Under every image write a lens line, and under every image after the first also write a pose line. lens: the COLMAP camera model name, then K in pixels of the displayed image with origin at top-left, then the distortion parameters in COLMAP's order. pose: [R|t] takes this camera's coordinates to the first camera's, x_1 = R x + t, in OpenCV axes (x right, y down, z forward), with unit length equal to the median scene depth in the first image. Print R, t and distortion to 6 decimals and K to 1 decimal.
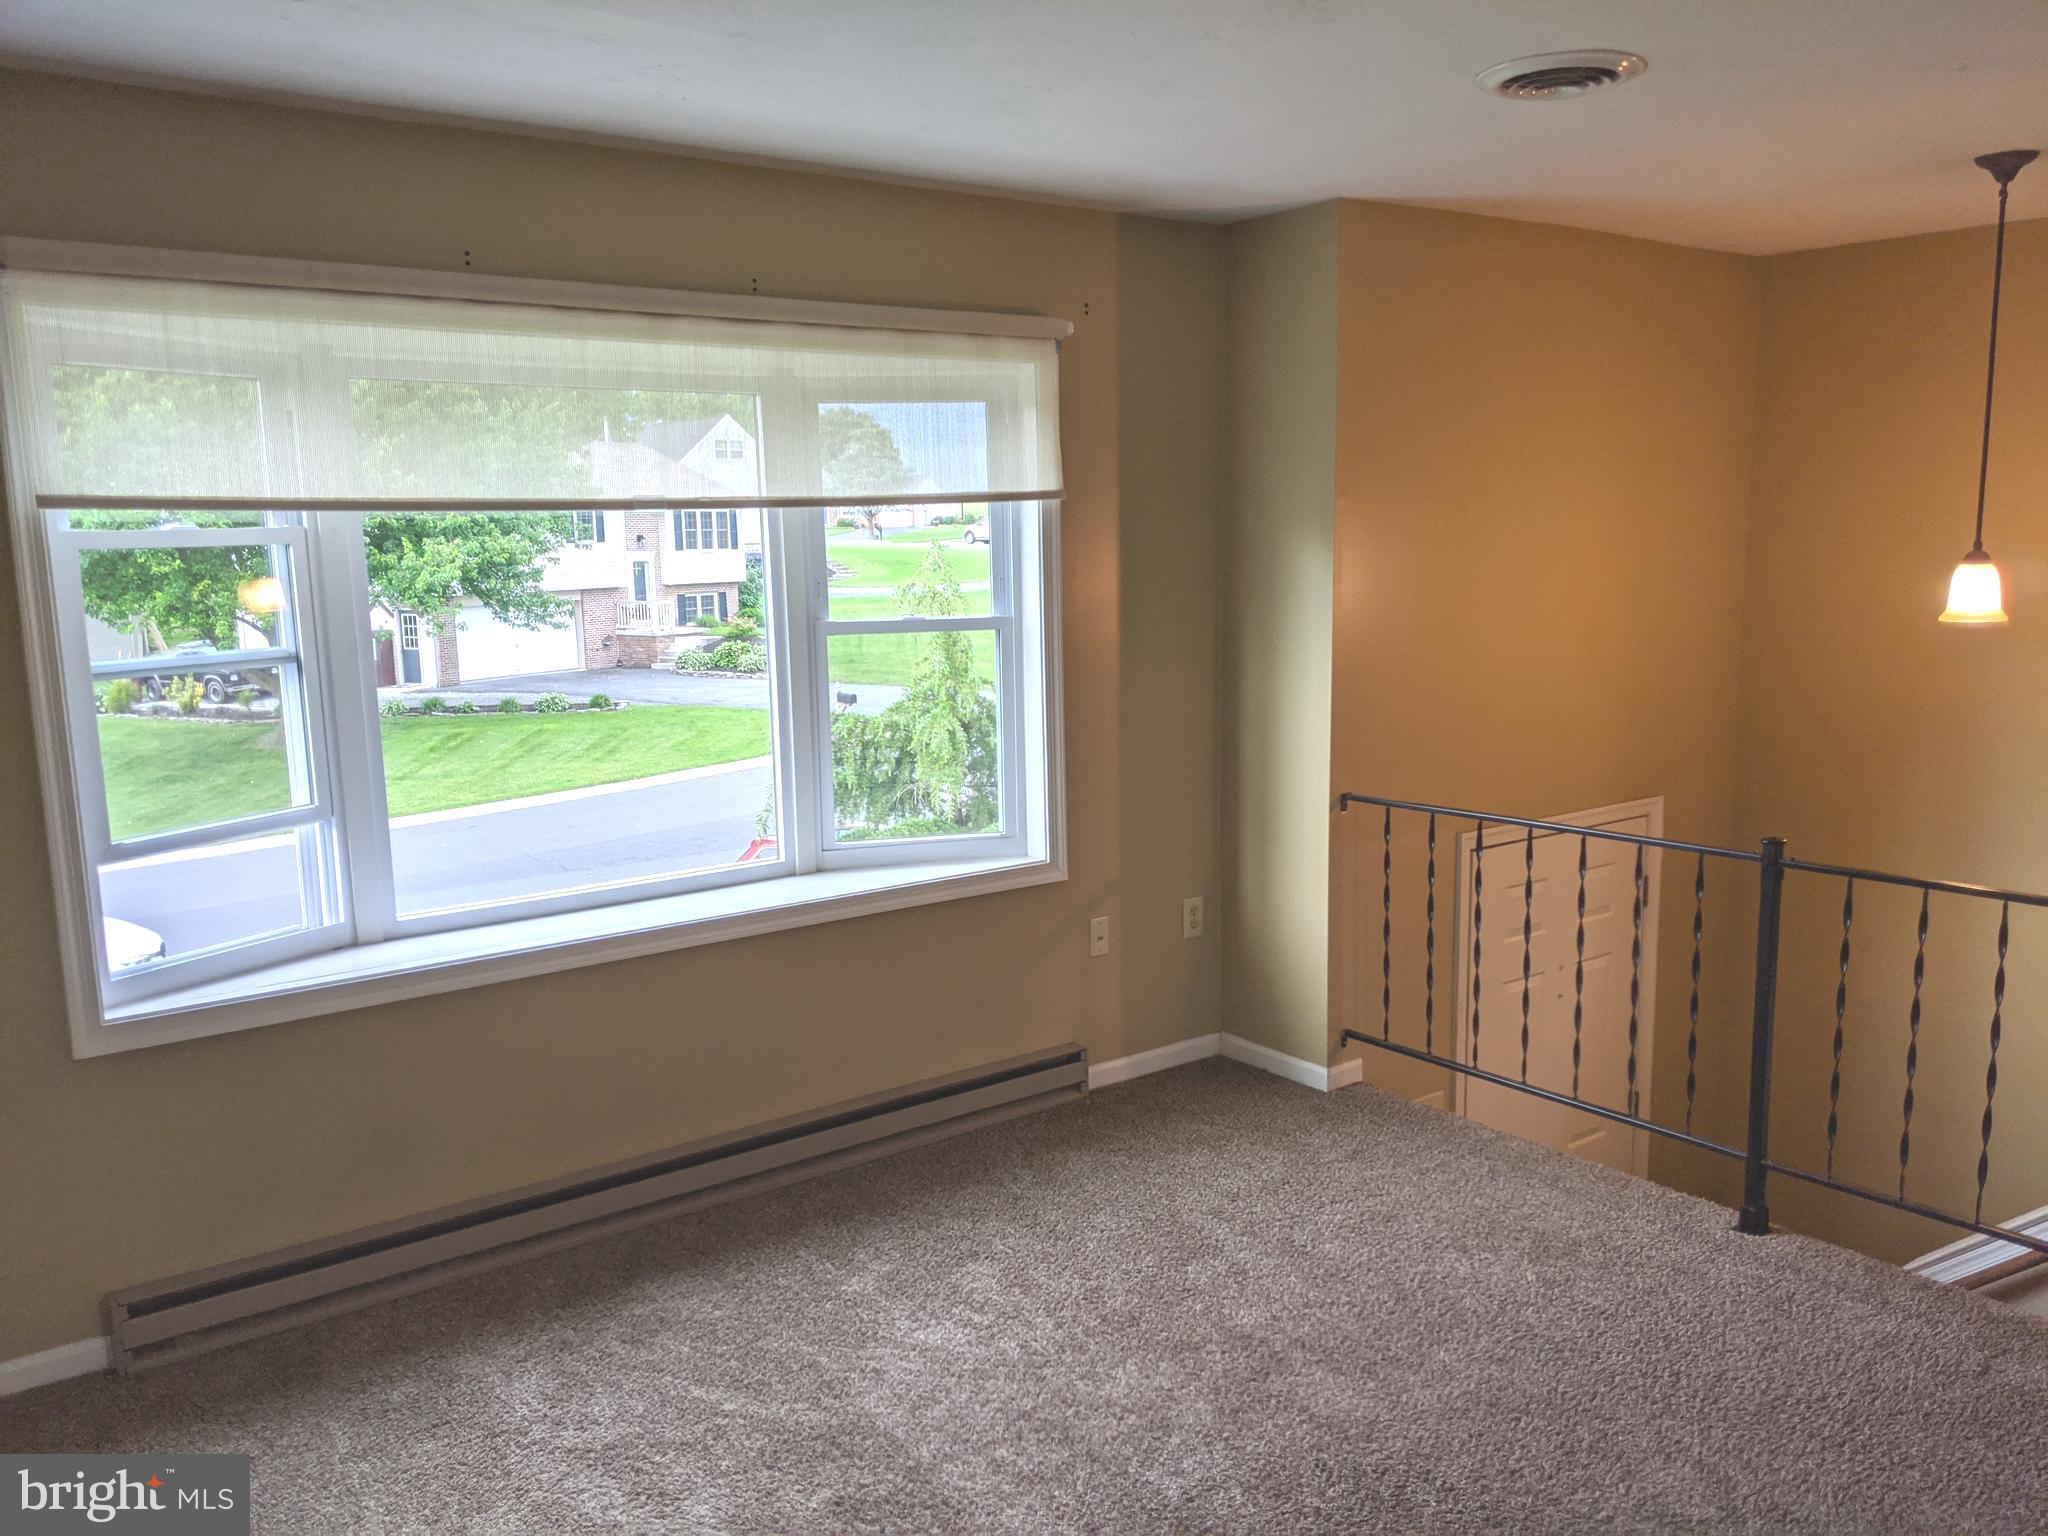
lens RADIAL K [[1635.4, 0, 1024.0], [0, 1635.4, 768.0], [0, 0, 1]] dist [0.101909, -0.145438]
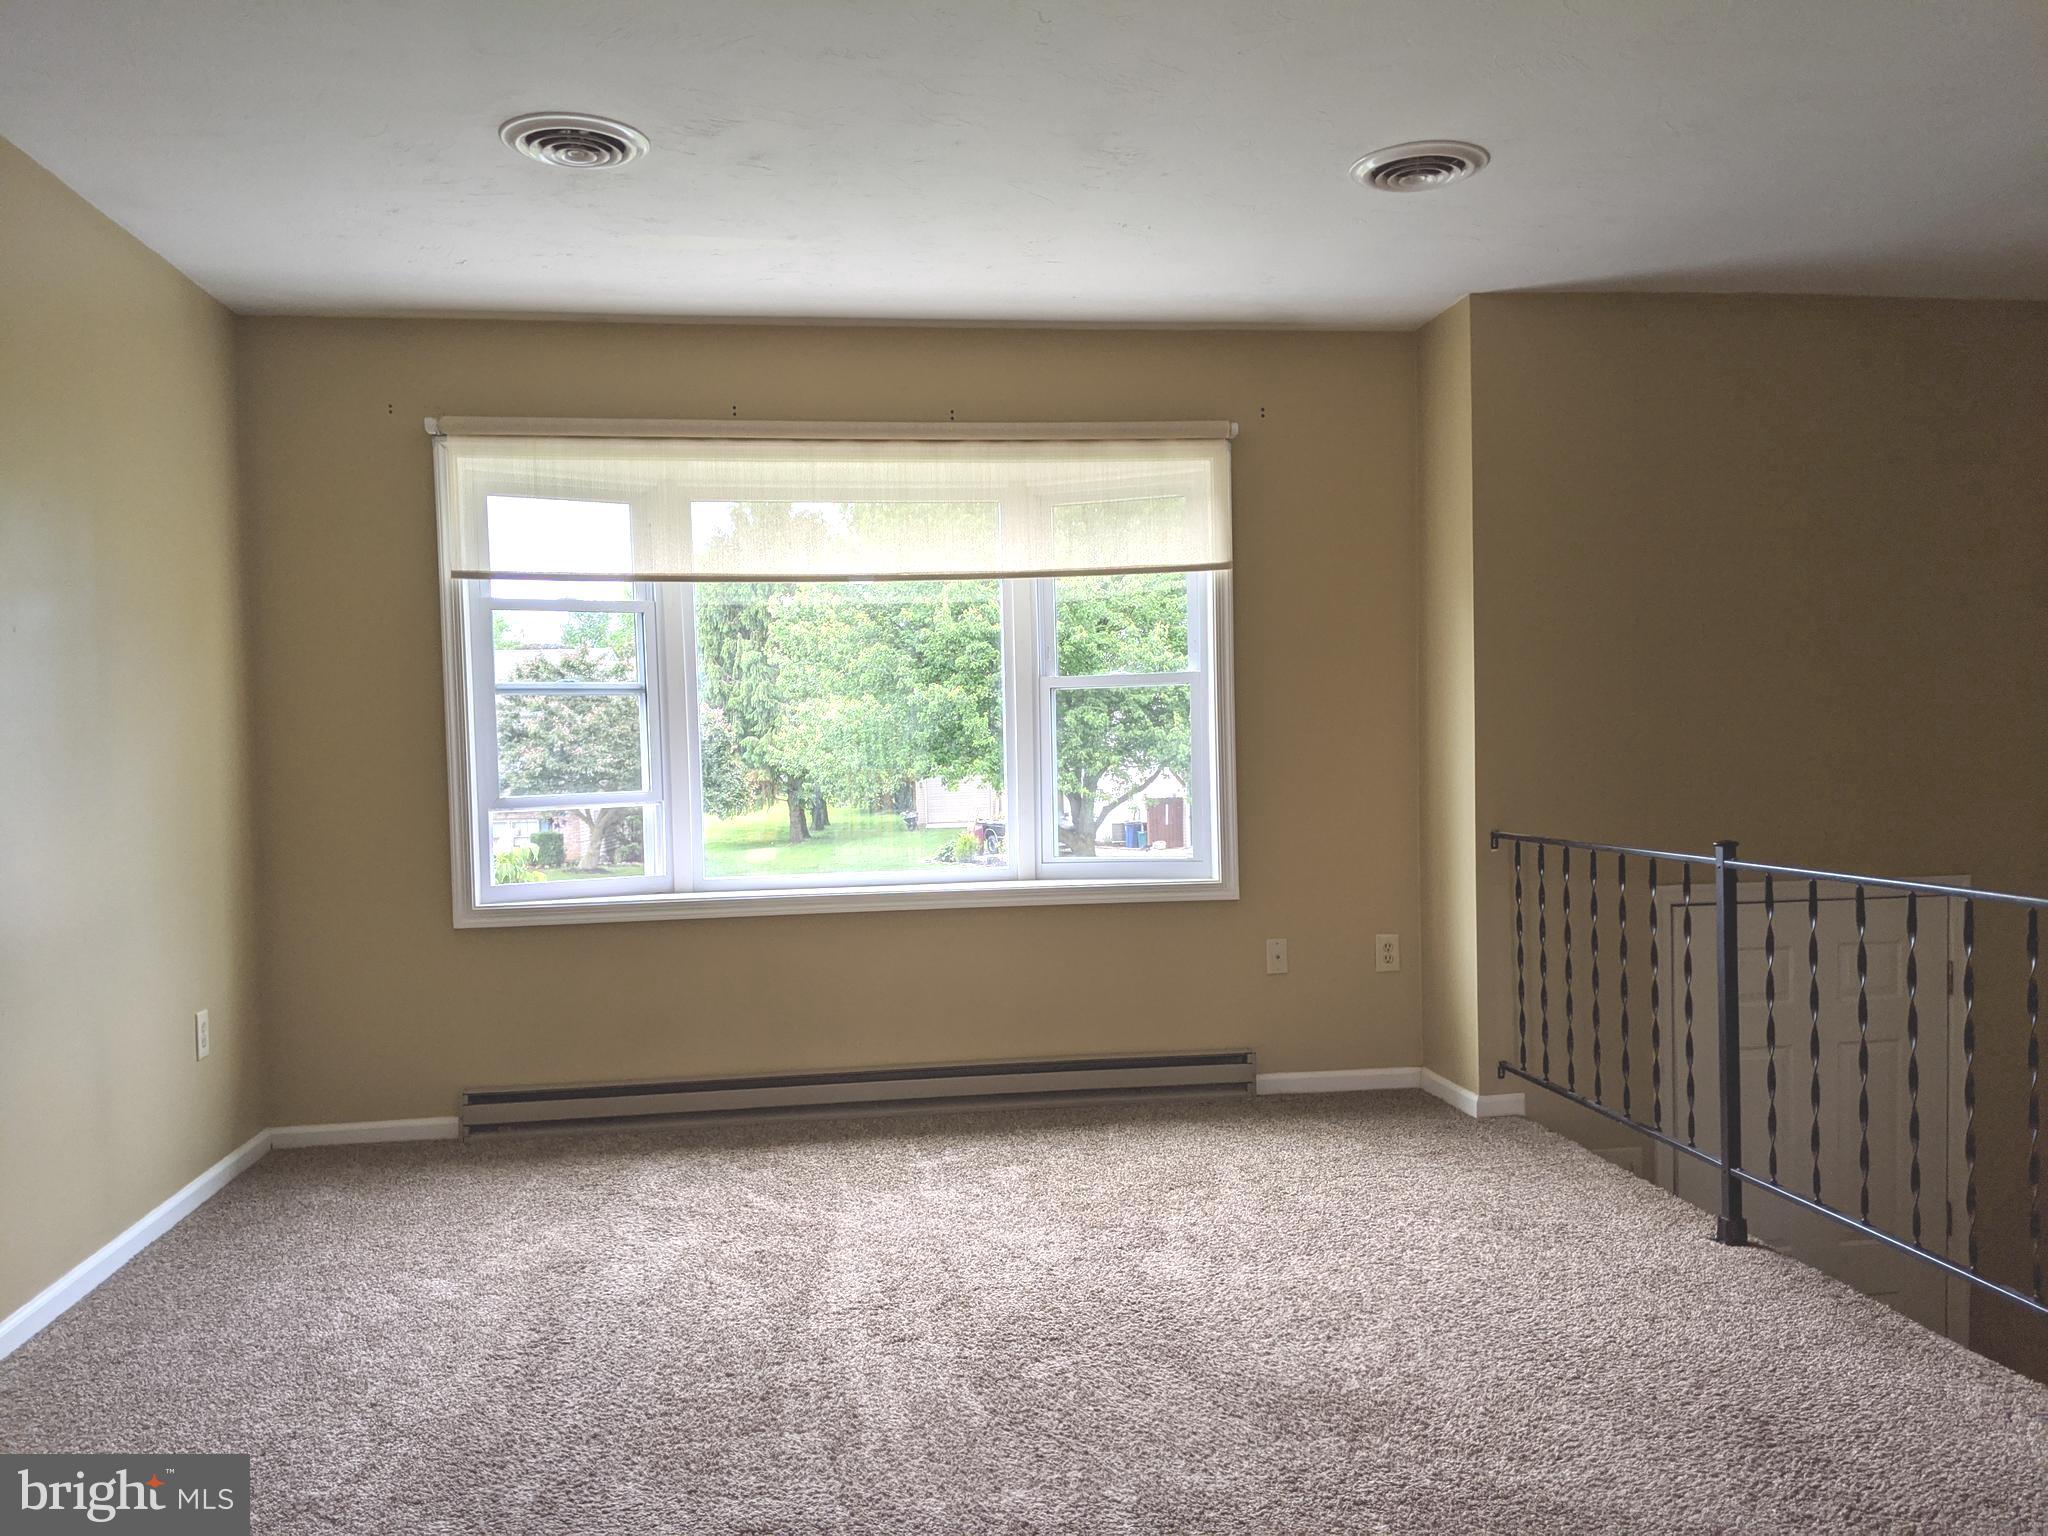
lens RADIAL K [[1635.4, 0, 1024.0], [0, 1635.4, 768.0], [0, 0, 1]] dist [0.101909, -0.145438]
pose [[0.876373, 0.008012, -0.481567, 0.520164], [-0.063588, 0.993034, -0.099199, 0.117068], [0.477417, 0.117558, 0.870777, -0.093694]]
